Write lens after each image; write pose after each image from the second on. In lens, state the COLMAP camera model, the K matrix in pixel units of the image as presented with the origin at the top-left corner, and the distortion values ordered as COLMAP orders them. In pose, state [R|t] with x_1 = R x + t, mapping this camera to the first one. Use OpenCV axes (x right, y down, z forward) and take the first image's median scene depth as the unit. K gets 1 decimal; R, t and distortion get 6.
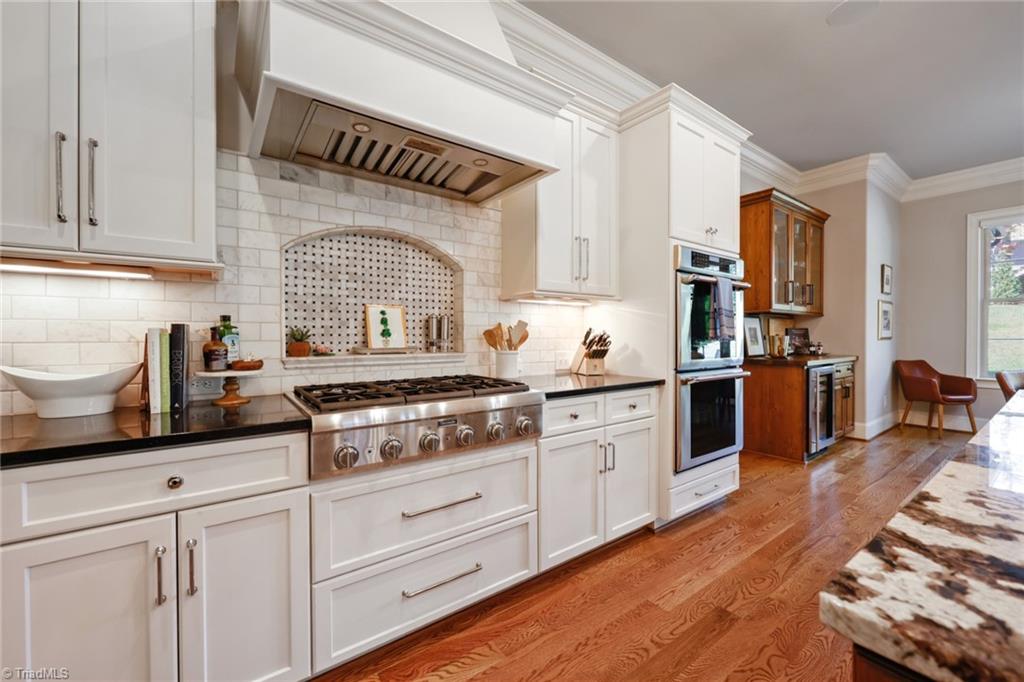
lens RADIAL K [[408.7, 0, 515.0], [0, 408.7, 339.1], [0, 0, 1]] dist [-0.000934, 0.000338]
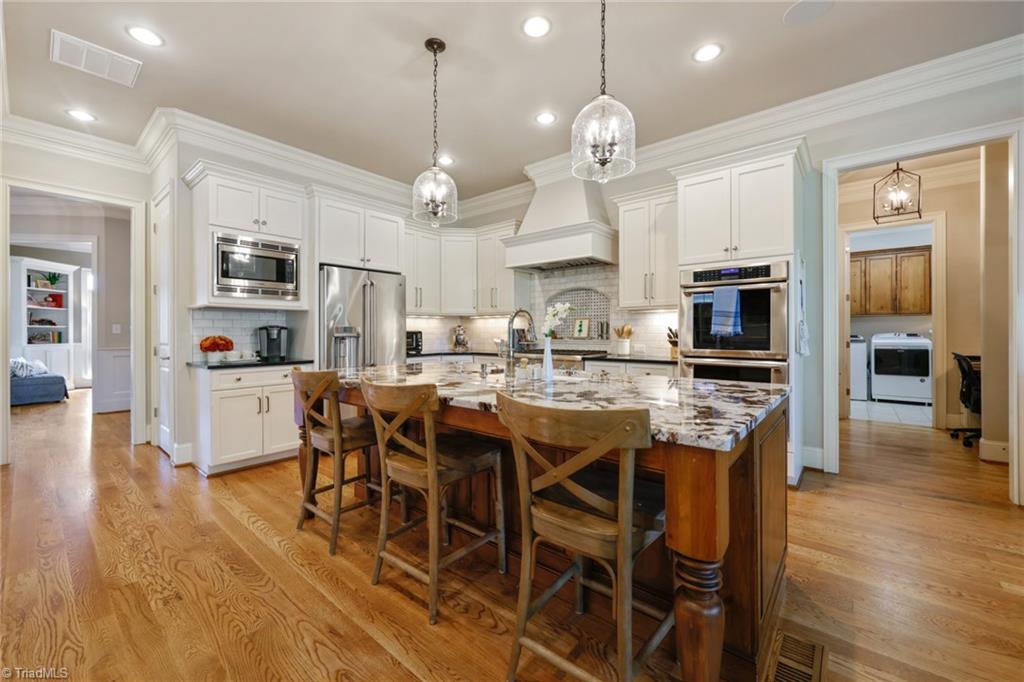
lens RADIAL K [[408.7, 0, 513.4], [0, 408.7, 333.8], [0, 0, 1]] dist [-0.000934, 0.000338]
pose [[0.240810, 0.003127, -0.970567, 1.720837], [-0.008781, 0.999961, 0.001043, 0.003872], [0.970533, 0.008272, 0.240828, 0.060568]]
